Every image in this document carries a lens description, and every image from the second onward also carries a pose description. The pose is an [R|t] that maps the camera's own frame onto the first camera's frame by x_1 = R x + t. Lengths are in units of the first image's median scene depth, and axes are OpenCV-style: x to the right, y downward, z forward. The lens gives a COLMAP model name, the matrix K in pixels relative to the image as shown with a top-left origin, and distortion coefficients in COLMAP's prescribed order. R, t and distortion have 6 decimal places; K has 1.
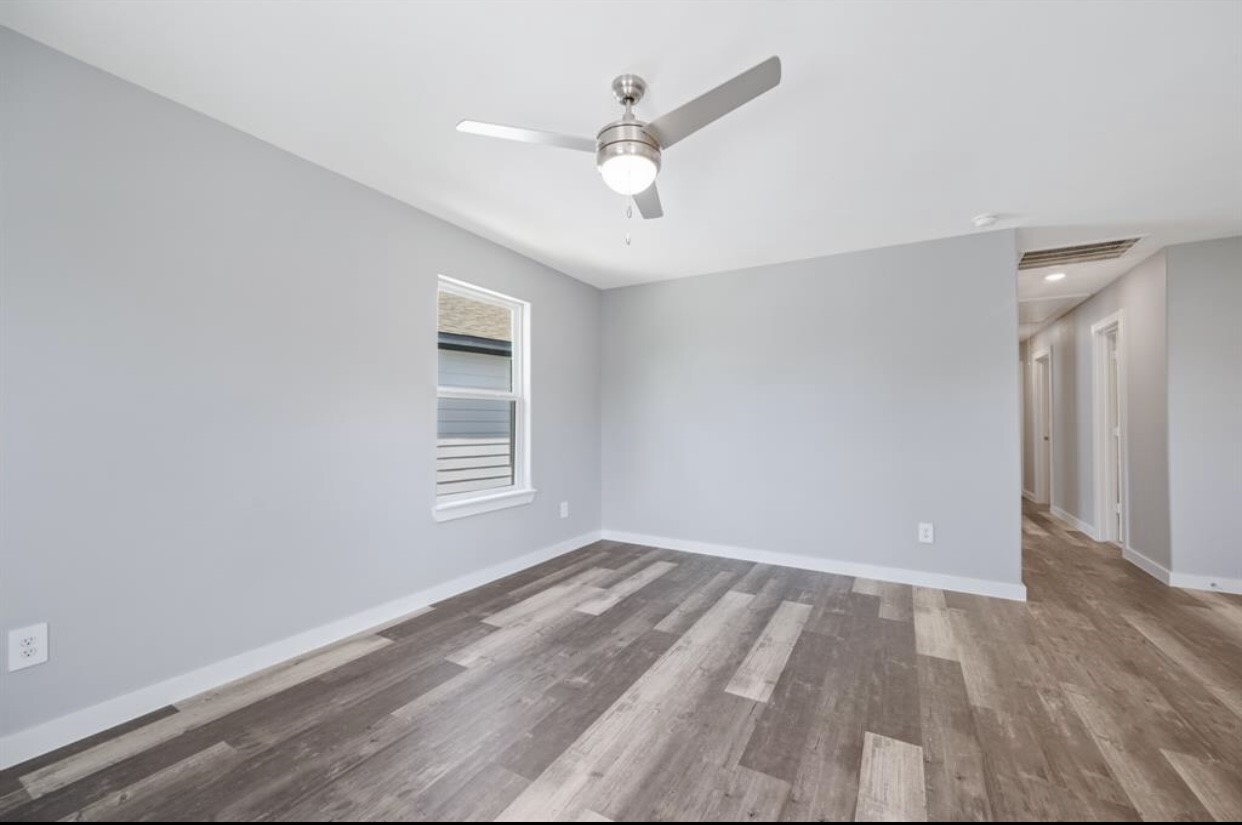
lens RADIAL K [[493.7, 0, 621.0], [0, 493.7, 412.5], [0, 0, 1]] dist [0.000135, -0.000134]
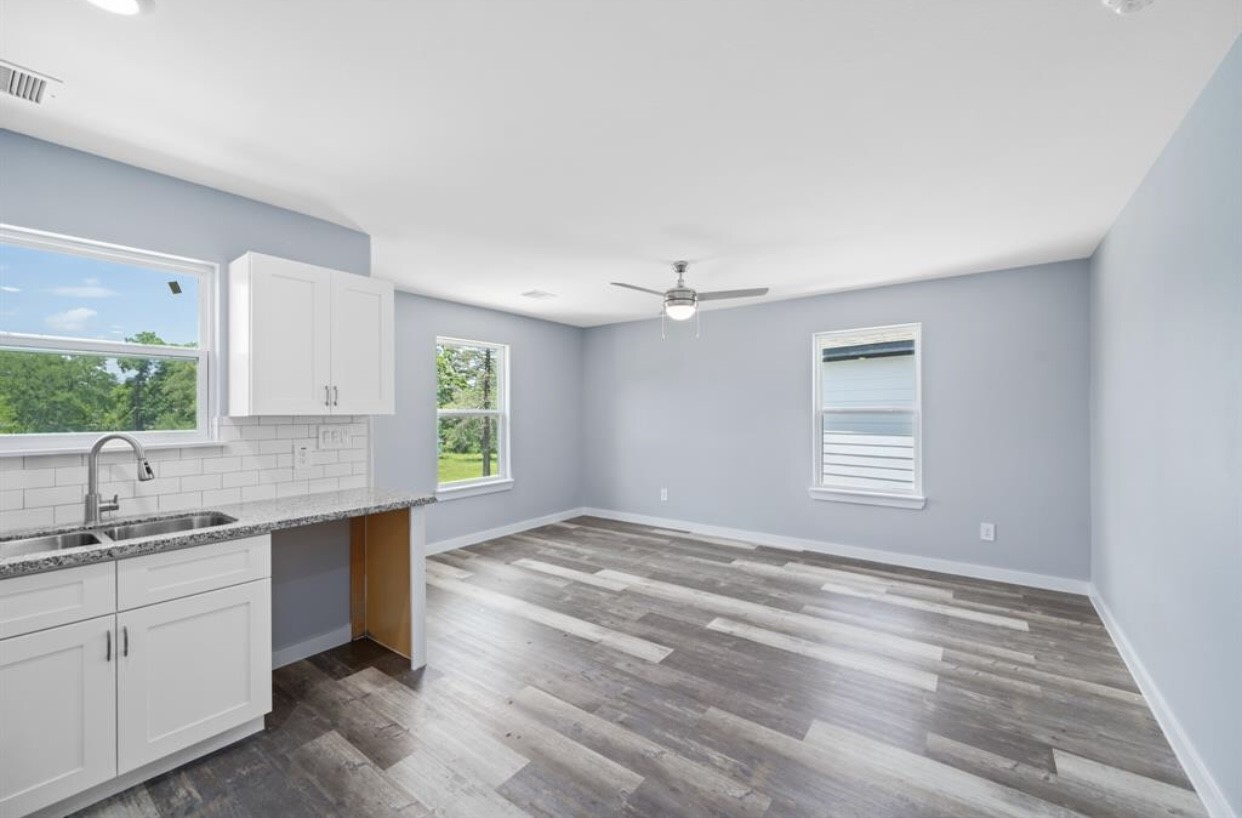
lens RADIAL K [[491.1, 0, 627.4], [0, 491.1, 417.1], [0, 0, 1]] dist [-0.000648, -0.000026]
pose [[-0.116033, 0.007629, -0.993216, 1.690481], [0.022880, 0.999726, 0.005006, -0.070340], [0.992982, -0.022144, -0.116176, 0.879242]]
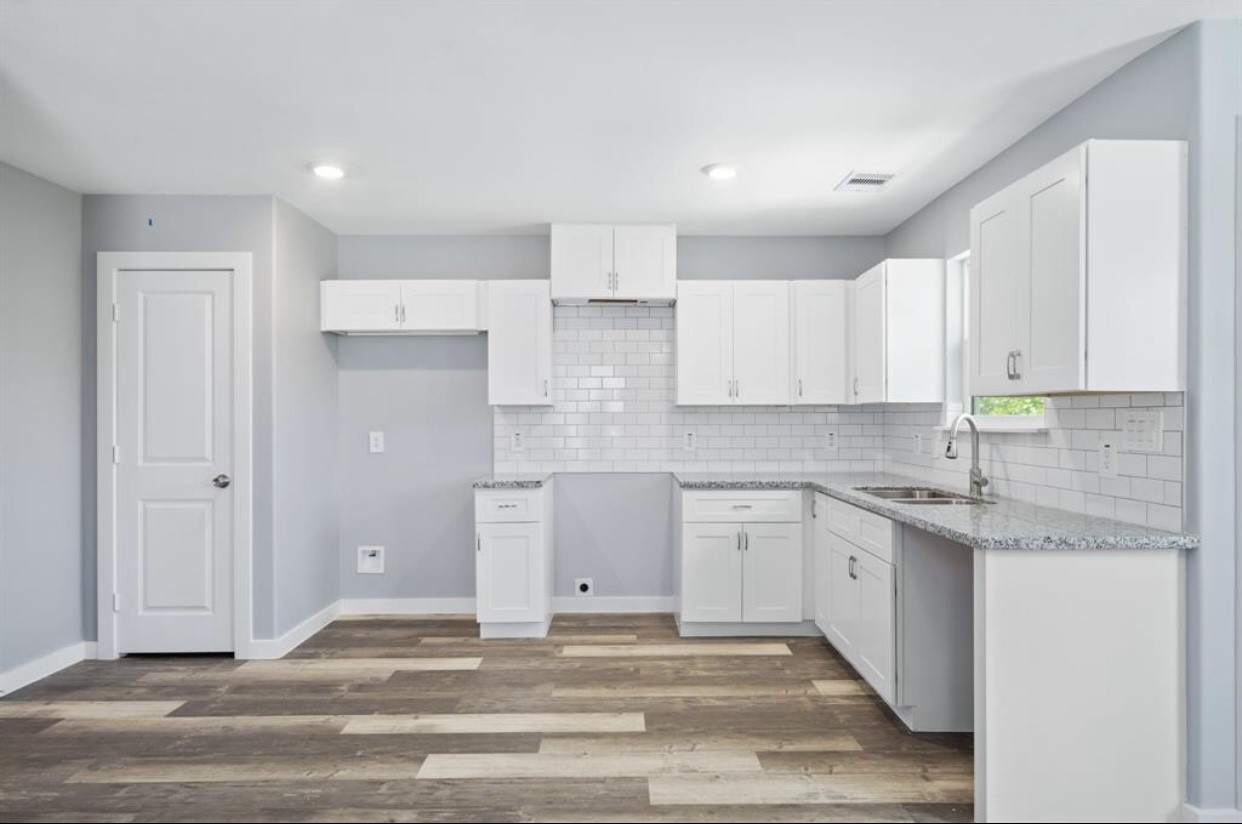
lens RADIAL K [[703.8, 0, 621.0], [0, 703.8, 412.0], [0, 0, 1]] dist [-0.001680, -0.000423]
pose [[-0.498698, 0.006307, 0.866753, -0.043574], [-0.013315, 0.999800, -0.014936, -0.030417], [-0.866673, -0.018989, -0.498514, 1.168186]]
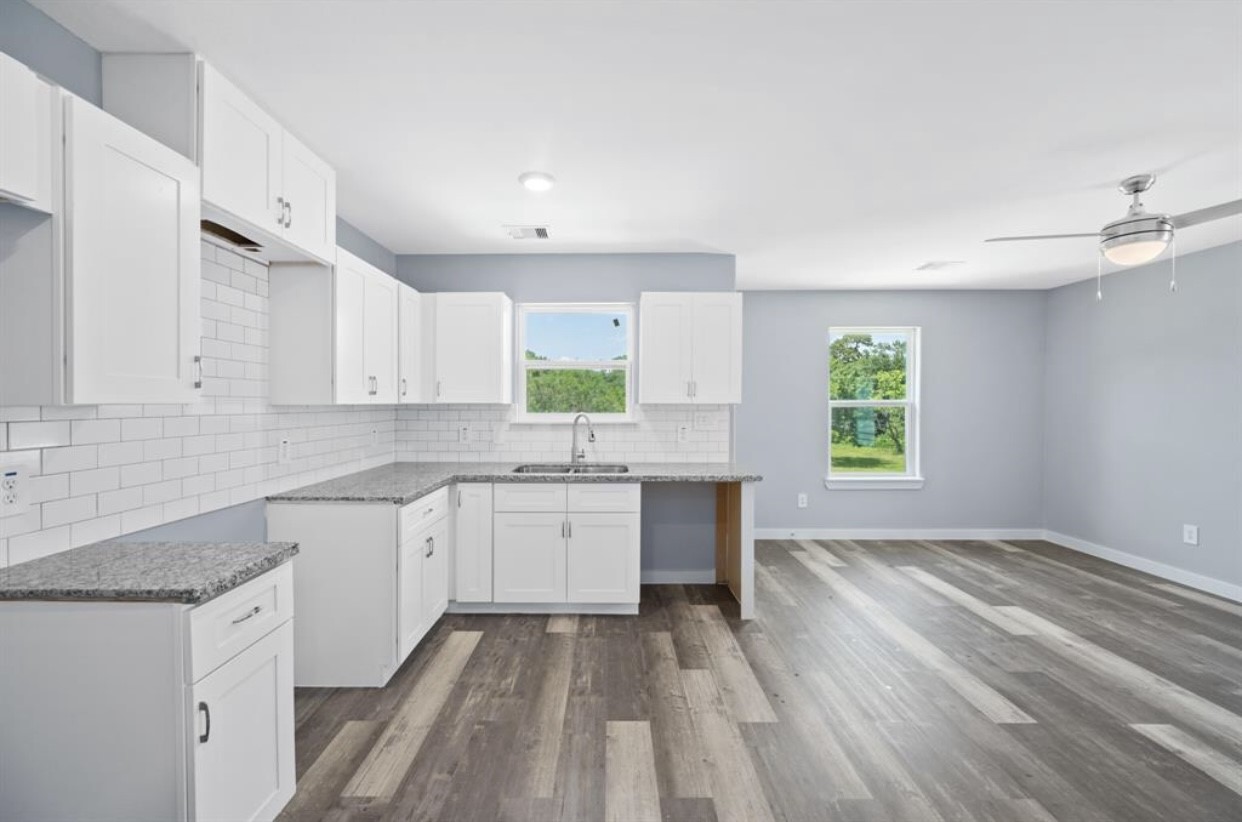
lens RADIAL K [[499.7, 0, 604.8], [0, 499.7, 412.3], [0, 0, 1]] dist [0.000093, -0.000035]
pose [[-0.875224, 0.005735, -0.483684, 1.609901], [0.005619, 0.999983, 0.001689, -0.062840], [0.483686, -0.001240, -0.875241, 1.278958]]
